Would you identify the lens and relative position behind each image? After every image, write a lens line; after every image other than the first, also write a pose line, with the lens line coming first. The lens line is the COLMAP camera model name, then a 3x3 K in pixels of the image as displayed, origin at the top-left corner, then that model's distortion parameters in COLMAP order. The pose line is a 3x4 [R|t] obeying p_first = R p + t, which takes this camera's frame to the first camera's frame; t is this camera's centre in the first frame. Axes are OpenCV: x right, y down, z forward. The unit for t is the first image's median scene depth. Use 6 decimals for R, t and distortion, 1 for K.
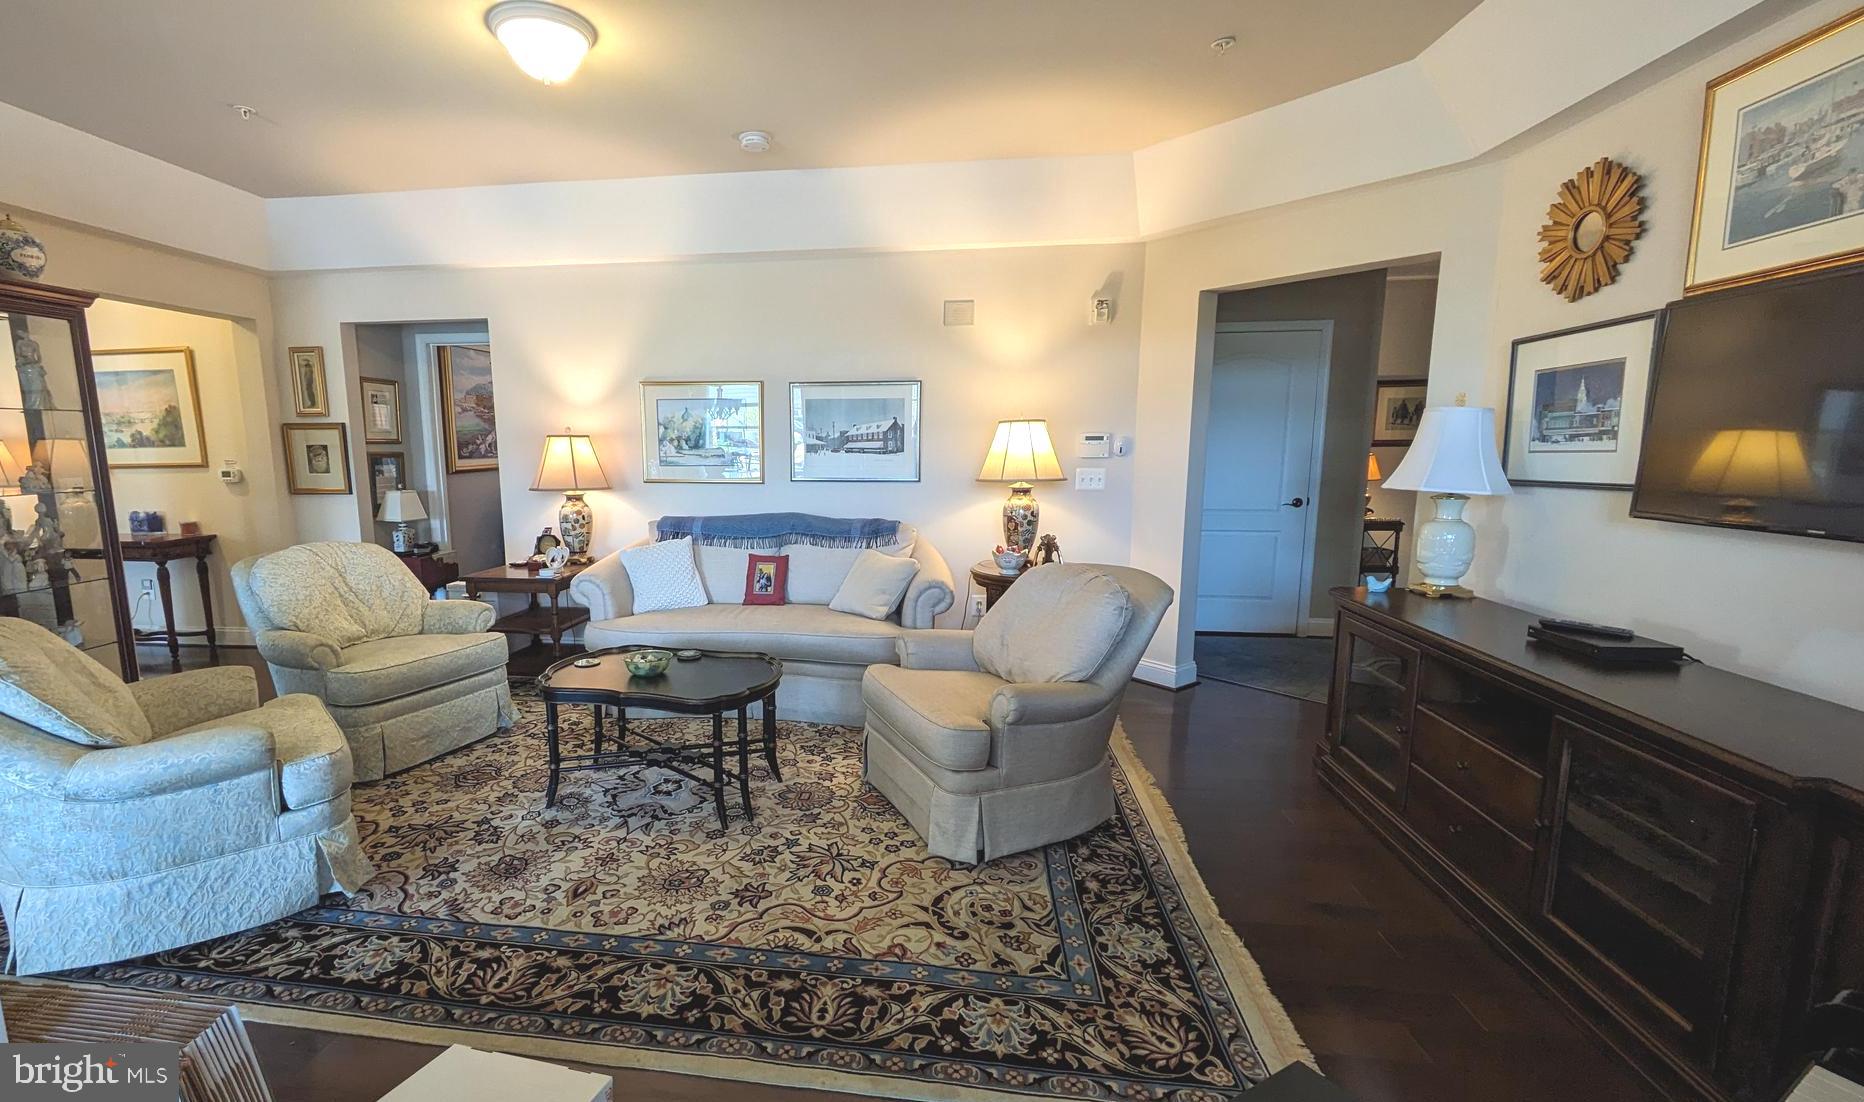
lens RADIAL K [[805.7, 0, 842.8], [0, 805.7, 567.4], [0, 0, 1]] dist [-0.001313, 0.000558]
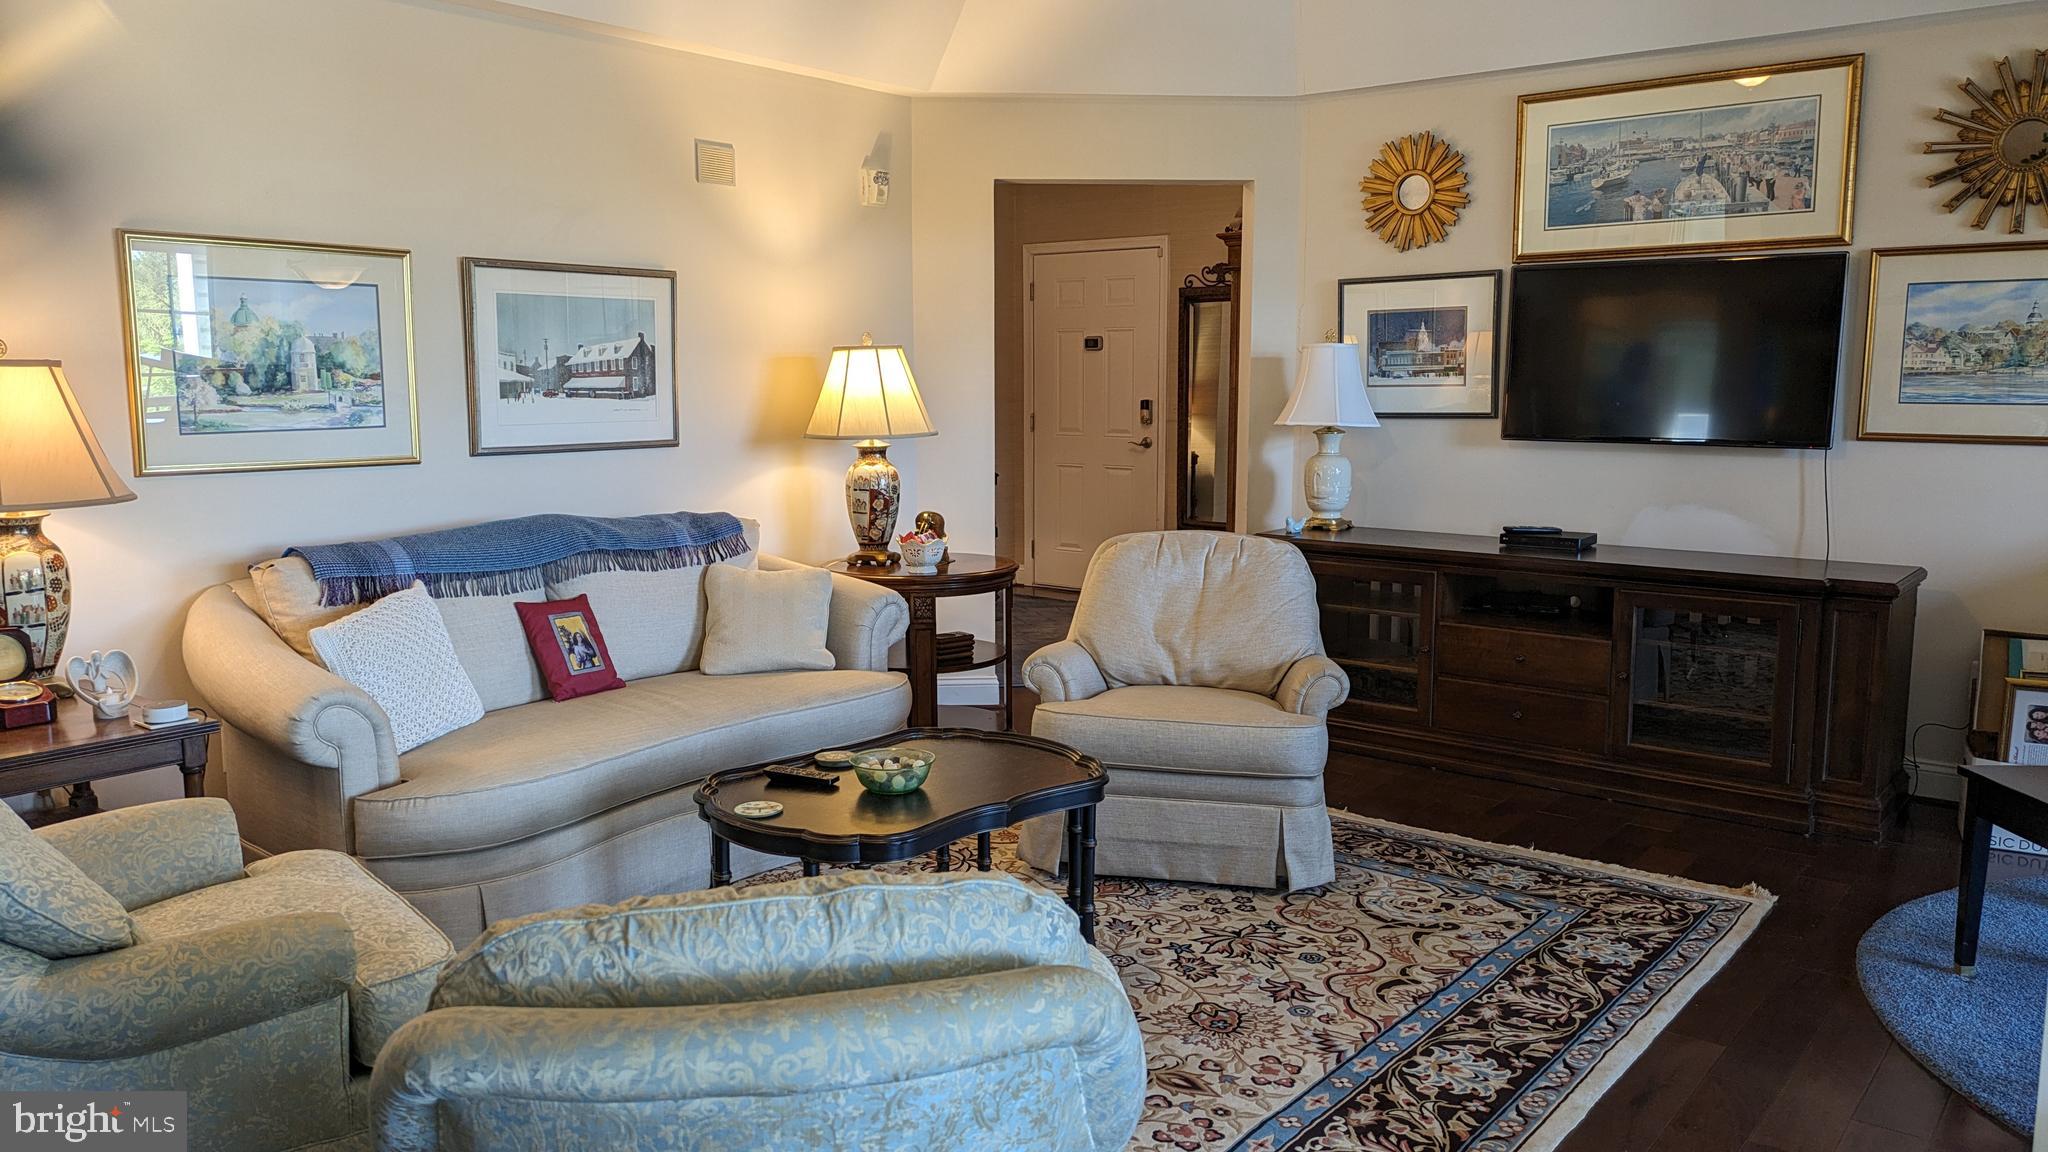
lens RADIAL K [[1508.3, 0, 1005.6], [0, 1508.3, 578.9], [0, 0, 1]] dist [0.057869, -0.038445]
pose [[0.513593, -0.118878, 0.849759, -1.398473], [0.128350, 0.989857, 0.060903, -0.091309], [-0.848380, 0.077787, 0.523642, 0.458469]]
